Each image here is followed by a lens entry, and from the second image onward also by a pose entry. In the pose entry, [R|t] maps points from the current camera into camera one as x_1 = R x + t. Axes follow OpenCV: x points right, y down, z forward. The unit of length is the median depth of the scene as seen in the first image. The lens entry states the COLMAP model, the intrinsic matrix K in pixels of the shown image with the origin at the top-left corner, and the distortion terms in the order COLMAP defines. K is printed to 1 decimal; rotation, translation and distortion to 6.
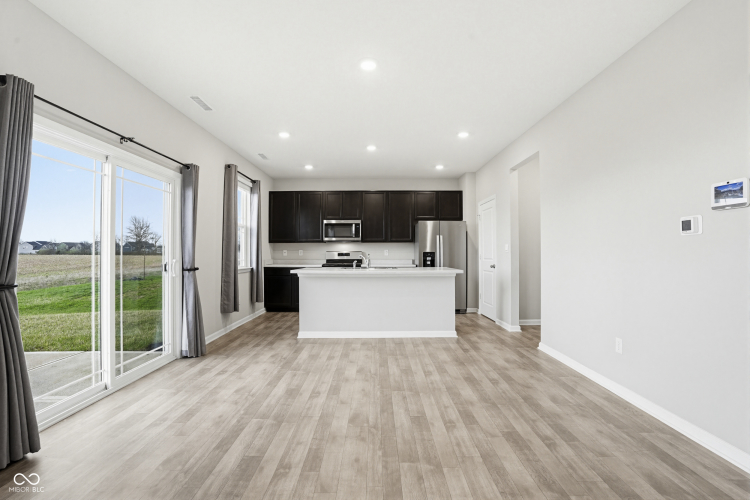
lens RADIAL K [[342.6, 0, 375.0], [0, 342.6, 250.0], [0, 0, 1]] dist [-0.000433, 0.001192]
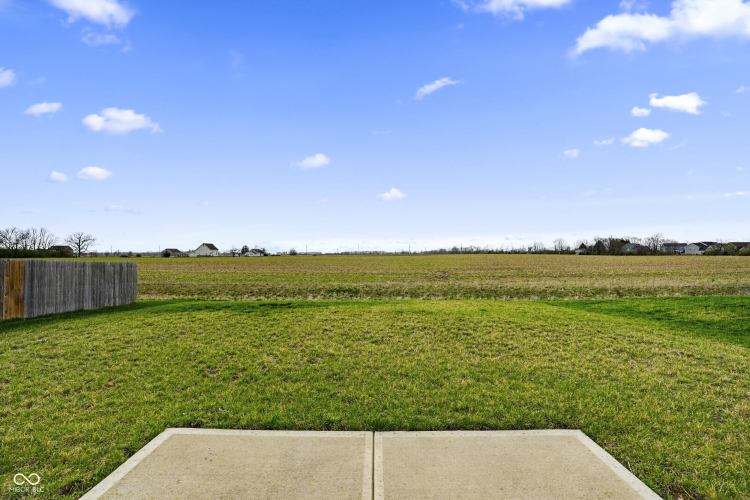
lens RADIAL K [[342.6, 0, 375.0], [0, 342.6, 250.0], [0, 0, 1]] dist [-0.000433, 0.001192]
pose [[0.029048, -0.015320, -0.999461, -0.081406], [0.012419, 0.999811, -0.014965, 0.001892], [0.999501, -0.011977, 0.029233, 0.086197]]
